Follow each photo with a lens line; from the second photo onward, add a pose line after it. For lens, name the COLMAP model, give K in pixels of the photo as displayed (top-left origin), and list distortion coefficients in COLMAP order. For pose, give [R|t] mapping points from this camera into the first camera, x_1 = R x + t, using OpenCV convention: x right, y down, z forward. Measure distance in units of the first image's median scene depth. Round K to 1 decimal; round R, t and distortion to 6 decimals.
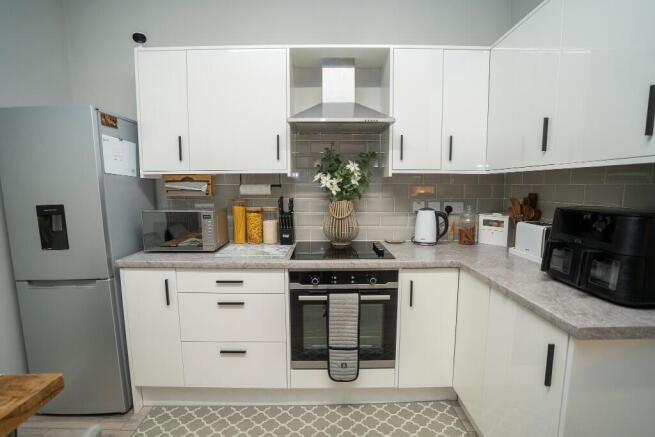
lens RADIAL K [[310.3, 0, 325.5], [0, 310.3, 221.1], [0, 0, 1]] dist [-0.051444, 0.003472]
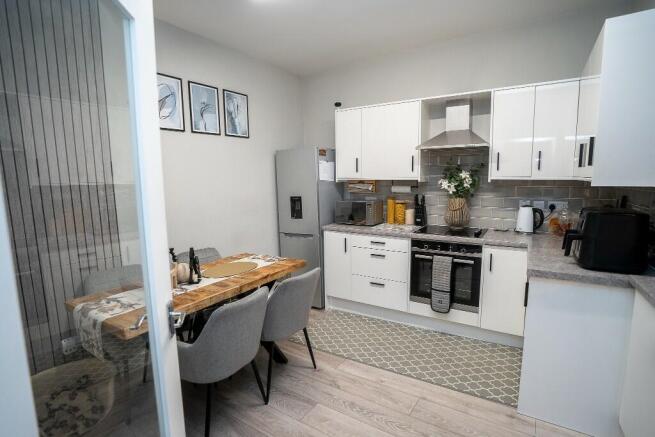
lens RADIAL K [[310.3, 0, 325.5], [0, 310.3, 221.5], [0, 0, 1]] dist [-0.051444, 0.003472]
pose [[0.839532, 0.064073, -0.539519, 0.360087], [-0.050176, 0.997921, 0.040436, 0.018494], [0.540989, -0.006876, 0.841002, -0.604346]]
